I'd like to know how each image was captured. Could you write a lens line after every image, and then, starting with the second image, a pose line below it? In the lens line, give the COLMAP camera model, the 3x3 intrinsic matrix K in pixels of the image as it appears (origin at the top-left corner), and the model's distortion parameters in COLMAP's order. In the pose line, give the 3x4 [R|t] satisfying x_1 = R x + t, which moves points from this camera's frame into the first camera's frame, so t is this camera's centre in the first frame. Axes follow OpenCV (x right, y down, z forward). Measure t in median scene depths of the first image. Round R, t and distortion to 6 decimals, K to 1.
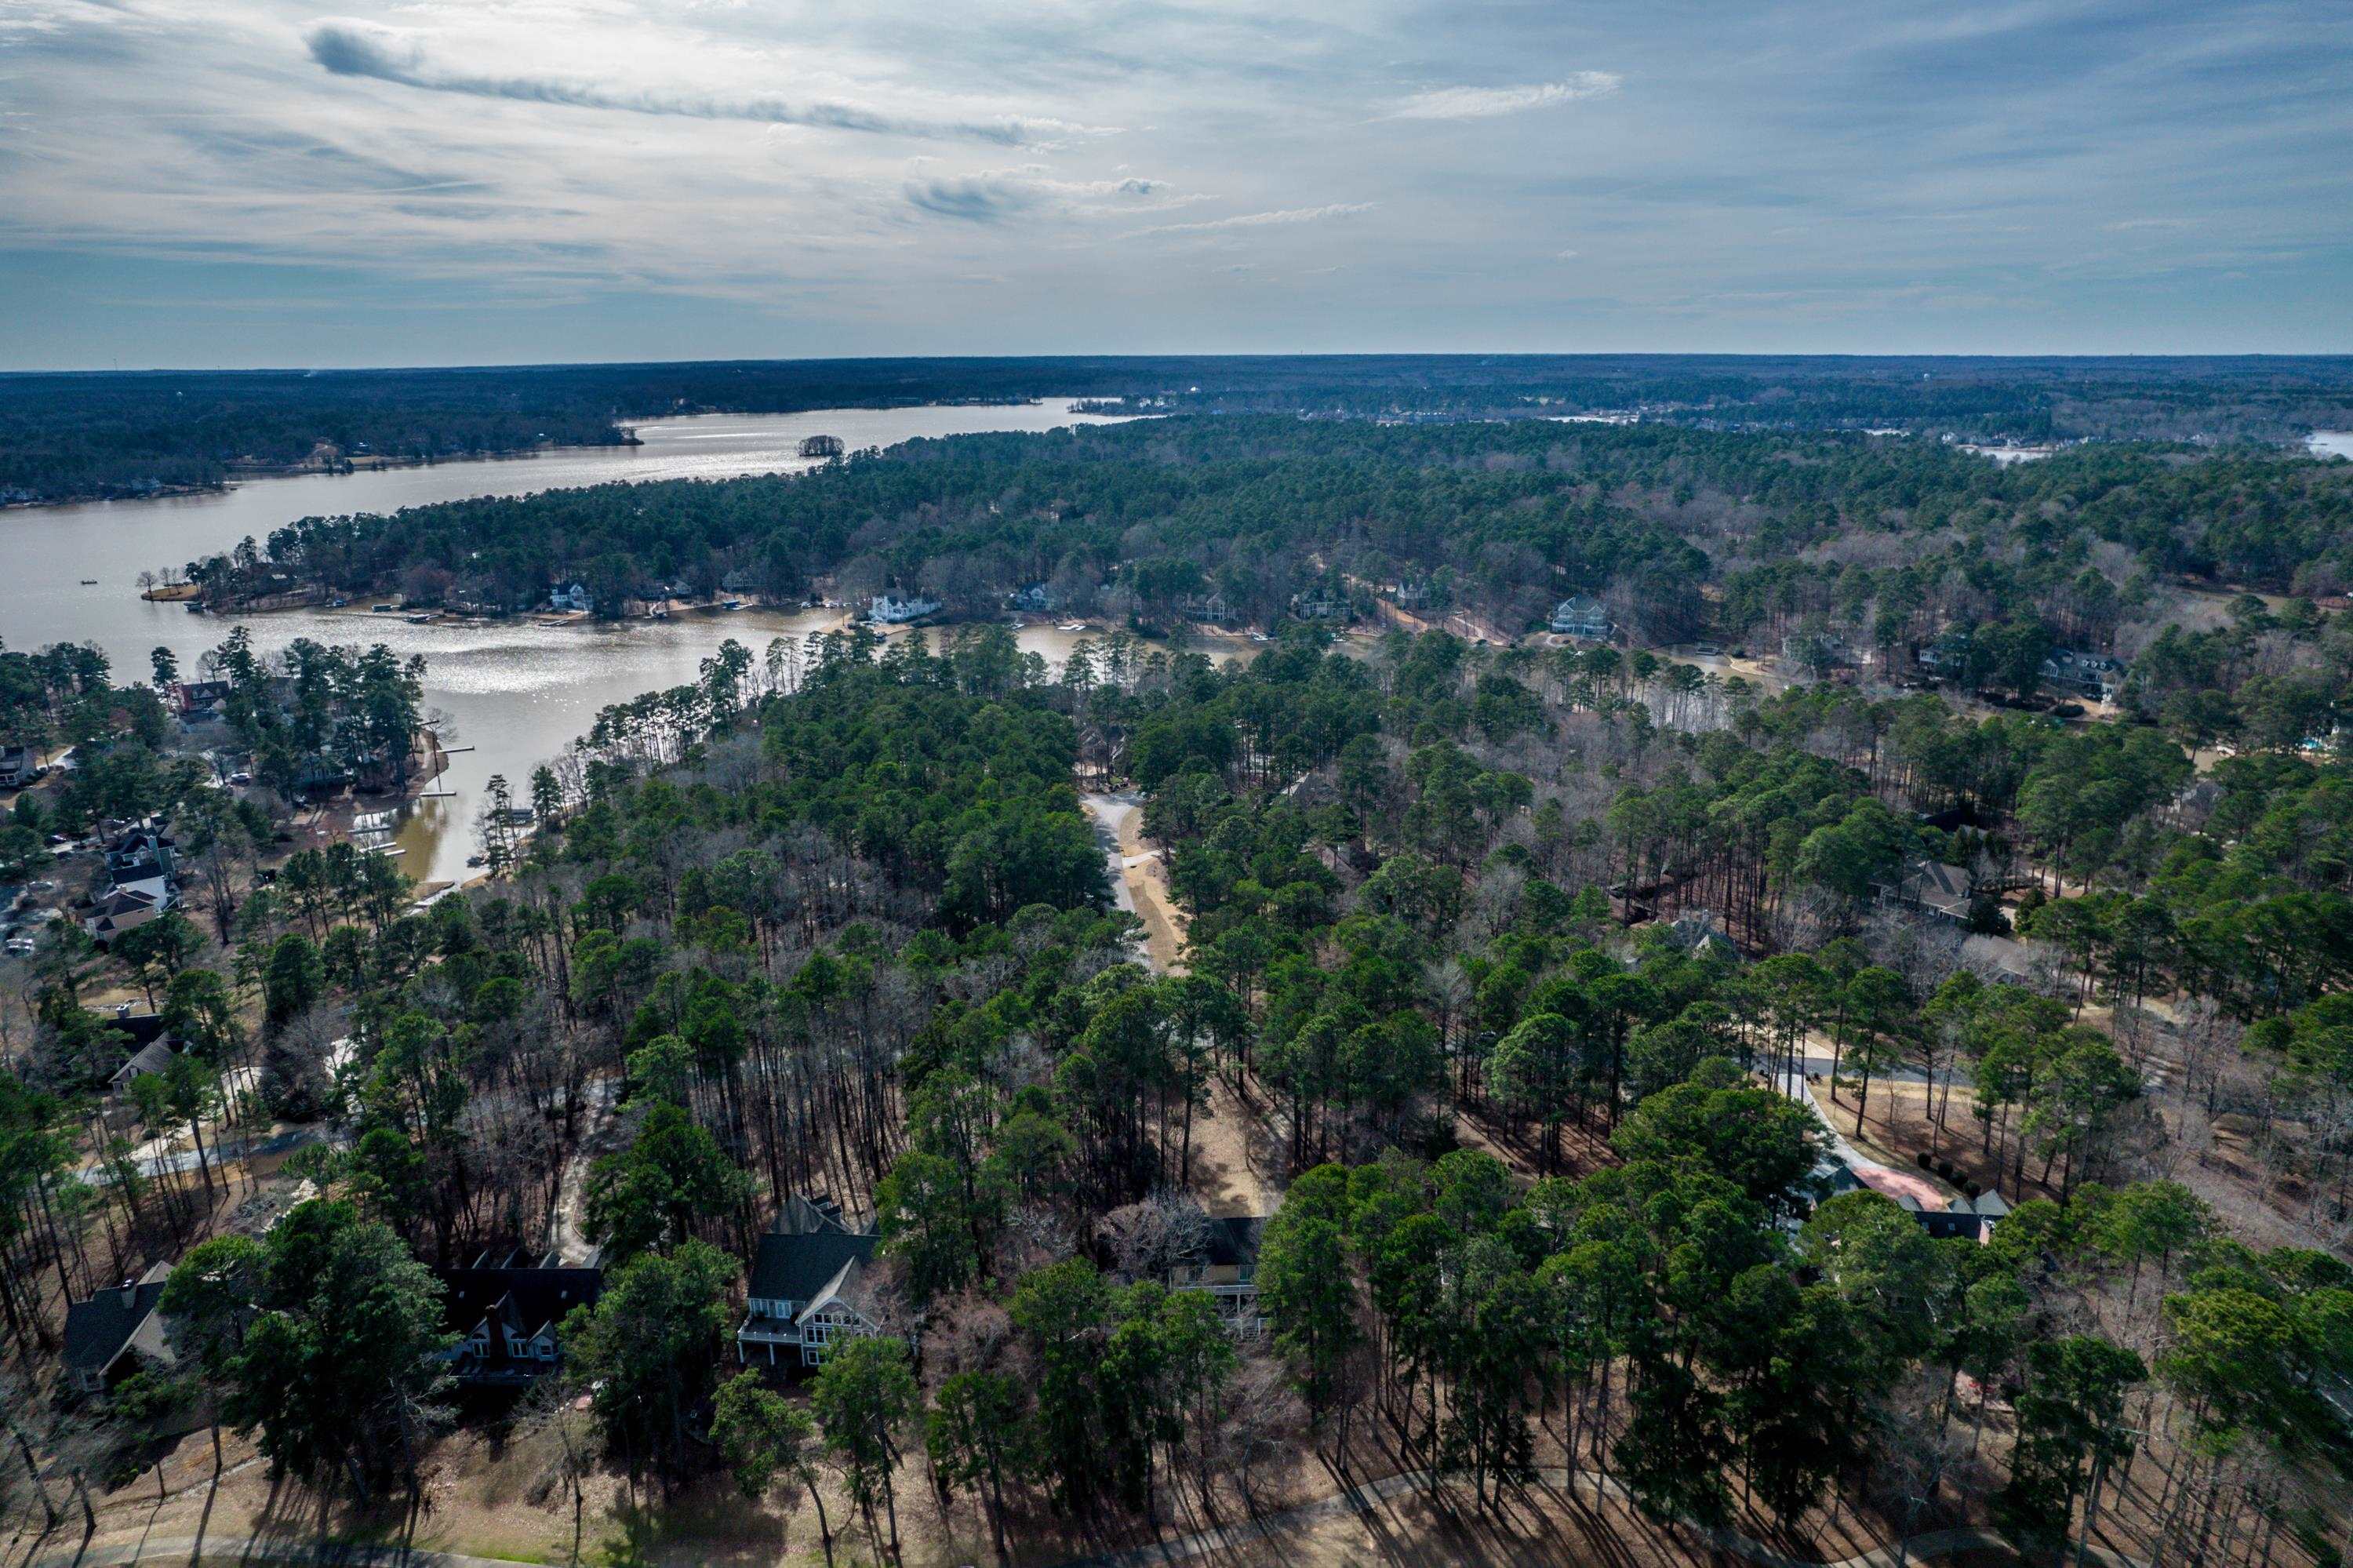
lens RADIAL K [[1498.7, 0, 1176.5], [0, 1498.7, 784.0], [0, 0, 1]] dist [-0.084044, 0.076746]
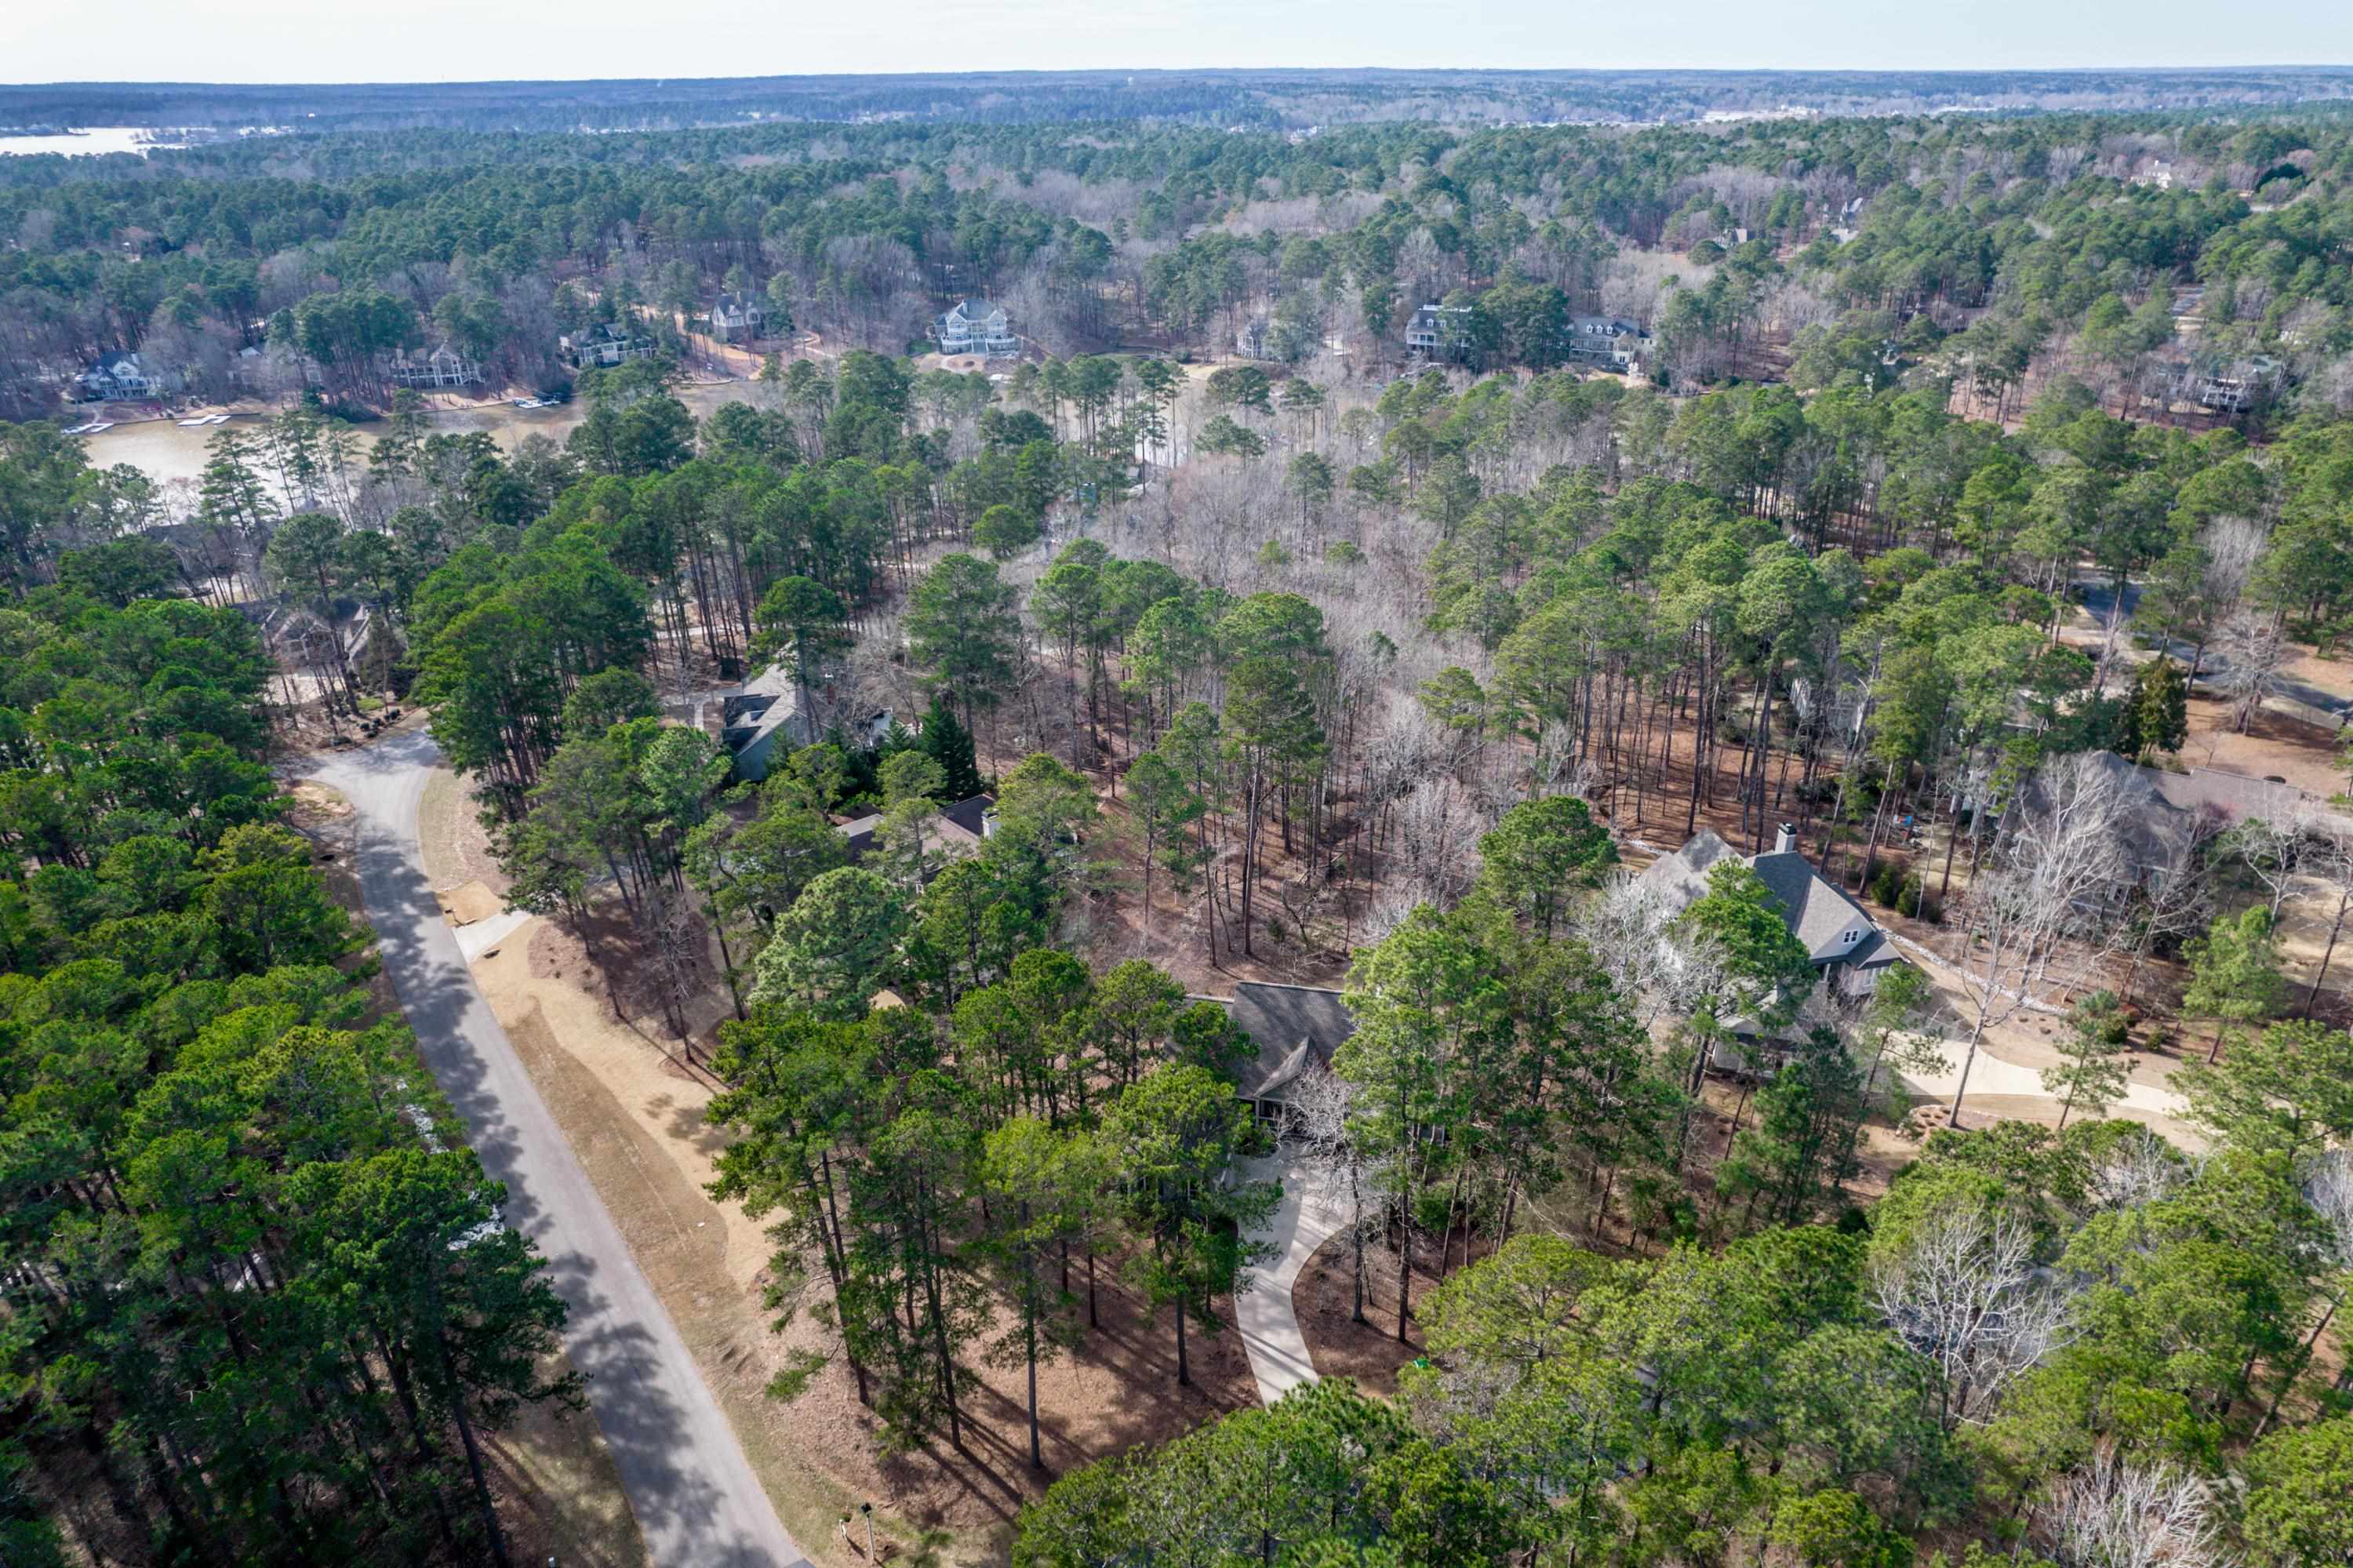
lens RADIAL K [[1498.7, 0, 1176.5], [0, 1498.7, 784.0], [0, 0, 1]] dist [-0.084044, 0.076746]
pose [[0.874100, -0.210674, 0.437681, -0.015888], [0.136526, 0.971283, 0.194859, -0.022127], [-0.466164, -0.110571, 0.877761, 0.274739]]
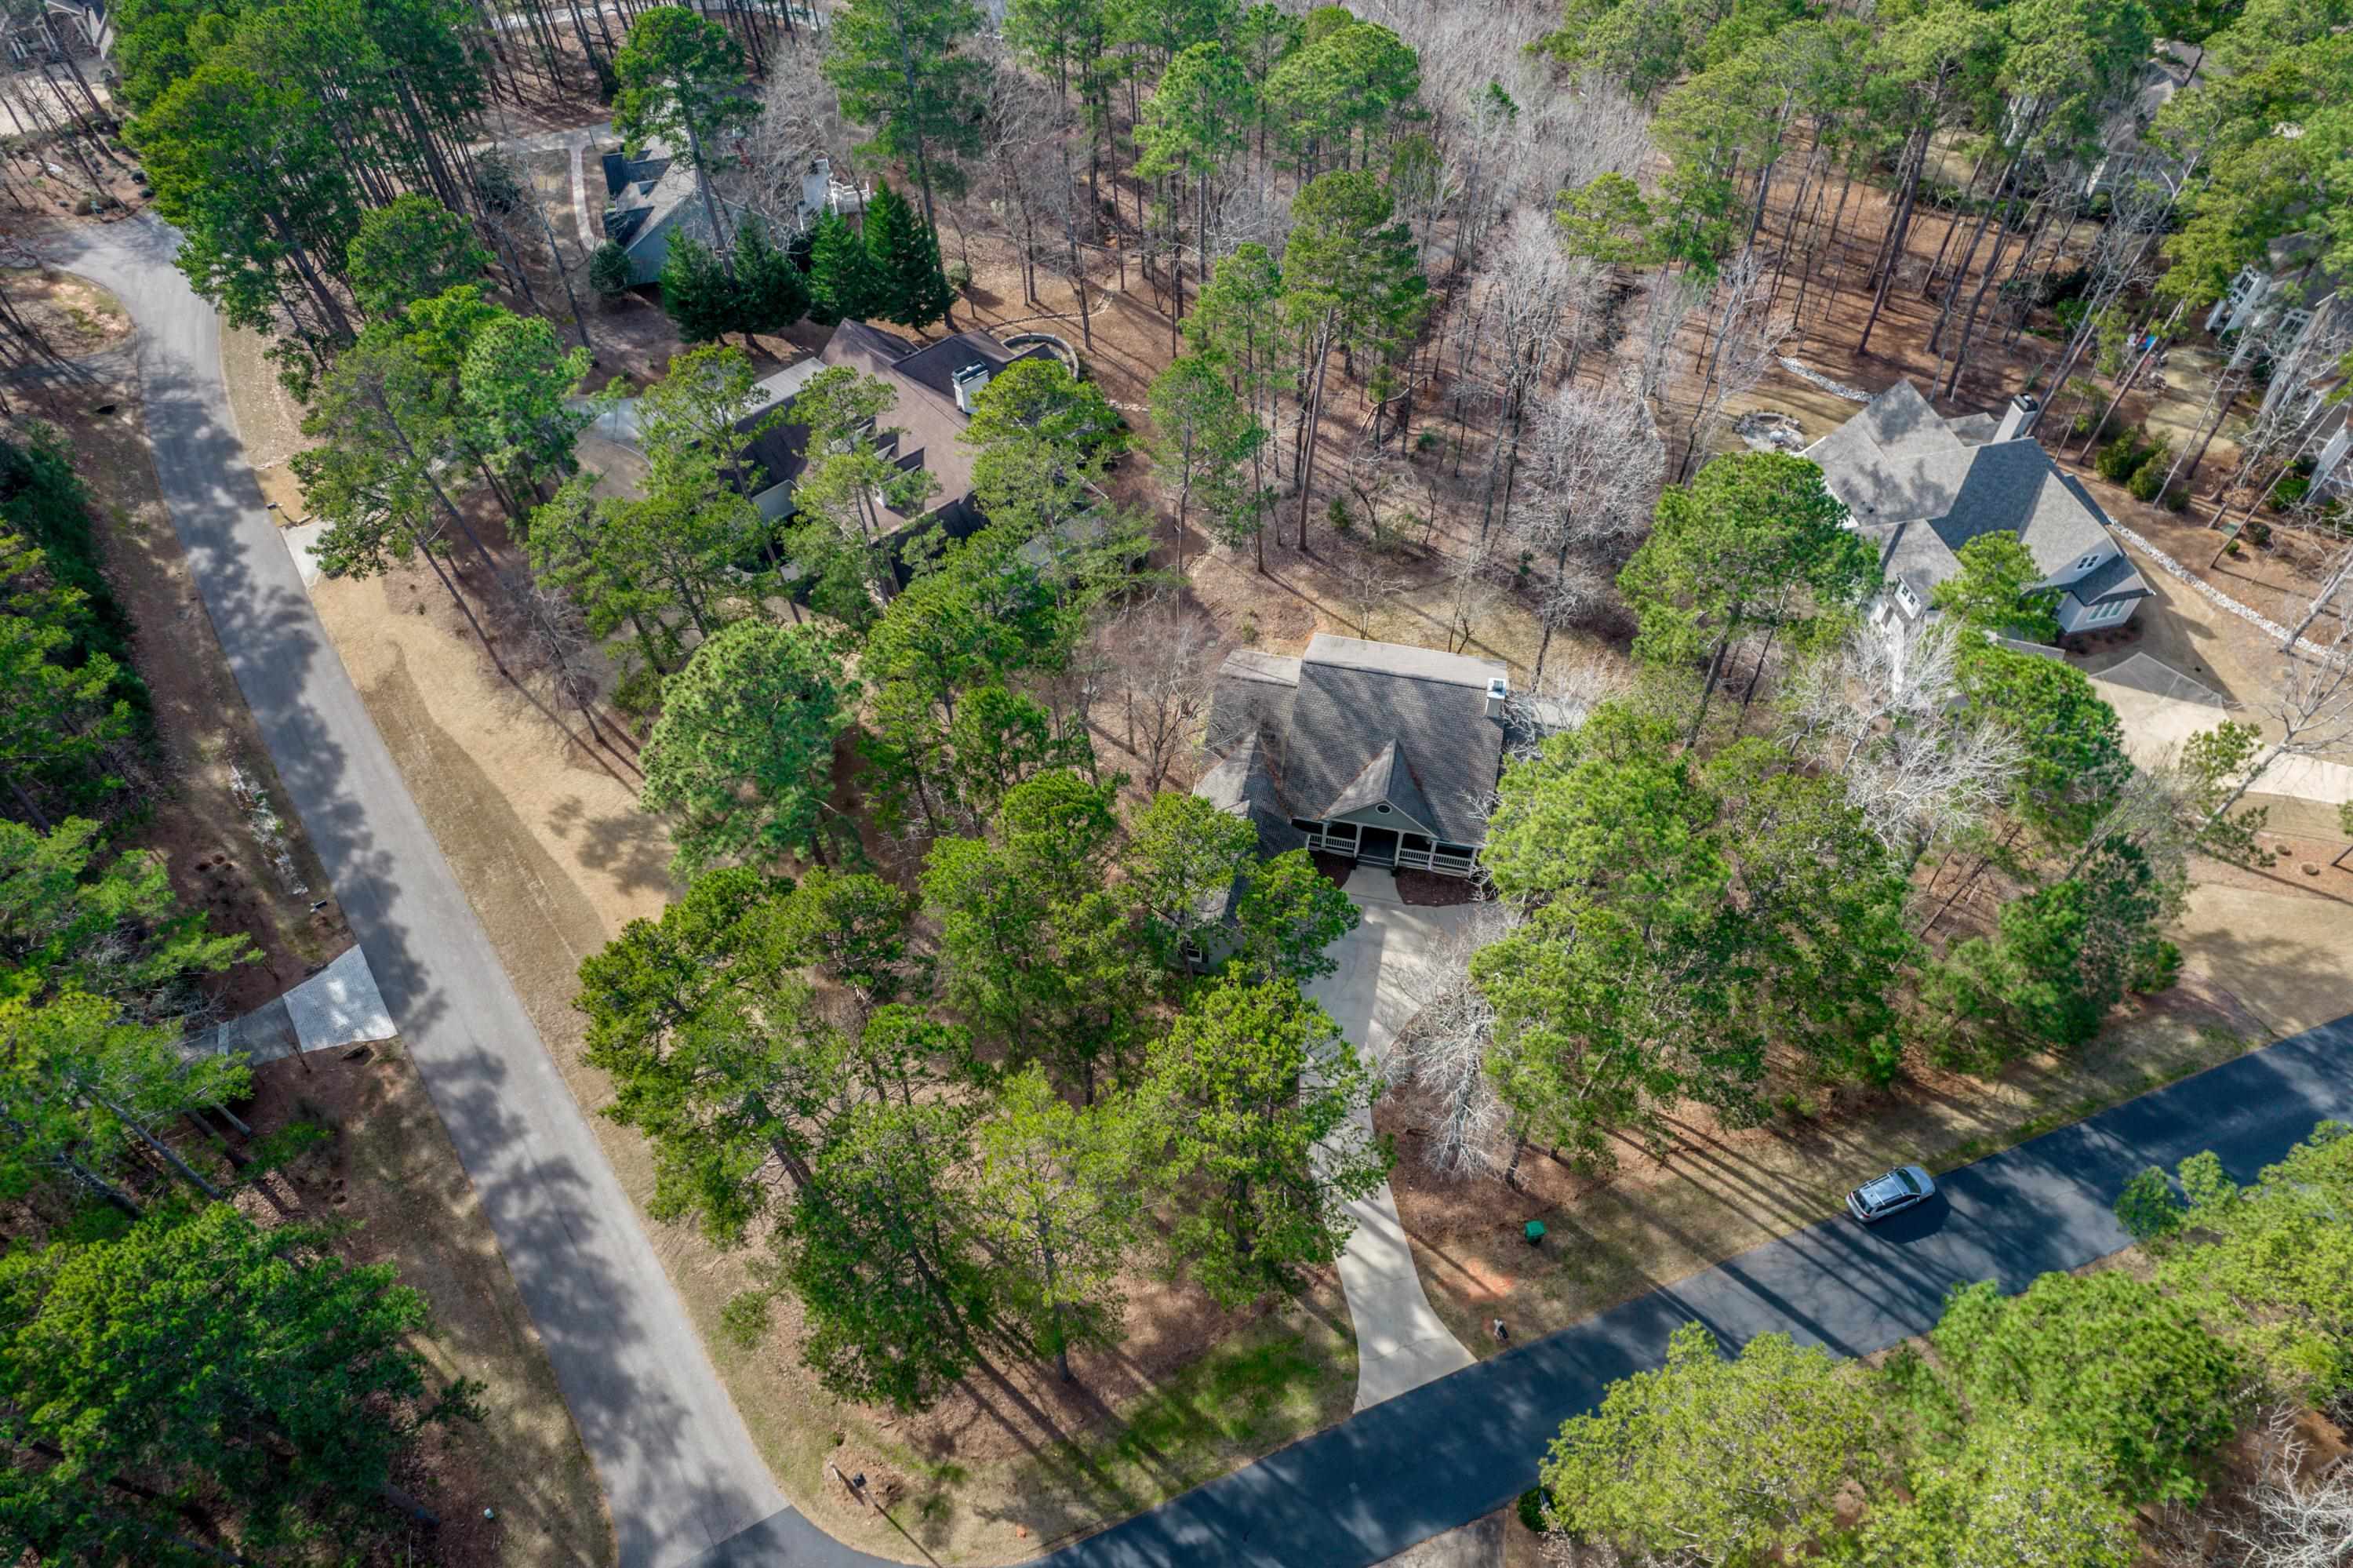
lens RADIAL K [[1498.7, 0, 1176.5], [0, 1498.7, 784.0], [0, 0, 1]] dist [-0.084044, 0.076746]
pose [[0.872628, -0.380494, 0.306178, 0.007629], [0.136449, 0.791896, 0.595216, -0.036235], [-0.468938, -0.477624, 0.742949, 0.324114]]
